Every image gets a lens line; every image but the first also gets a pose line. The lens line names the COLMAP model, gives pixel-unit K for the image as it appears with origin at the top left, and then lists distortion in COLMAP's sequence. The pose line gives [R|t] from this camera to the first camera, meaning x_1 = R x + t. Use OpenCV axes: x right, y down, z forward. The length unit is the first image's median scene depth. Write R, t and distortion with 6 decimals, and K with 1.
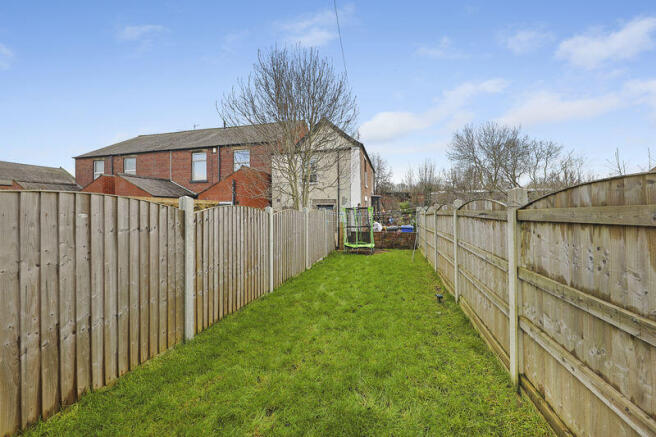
lens RADIAL K [[224.9, 0, 337.9], [0, 224.9, 209.0], [0, 0, 1]] dist [-0.024773, -0.000066]
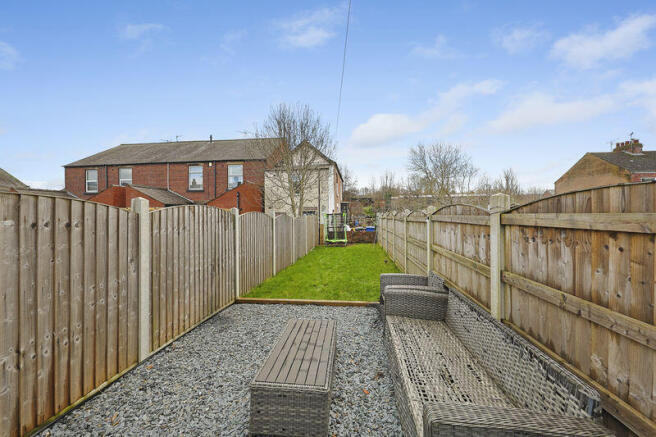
lens RADIAL K [[229.9, 0, 329.1], [0, 229.9, 212.3], [0, 0, 1]] dist [-0.023966, -0.000072]
pose [[0.992853, -0.003999, 0.119273, -0.077403], [0.004021, 0.999992, 0.000061, -0.009642], [-0.119272, 0.000419, 0.992862, -0.263347]]
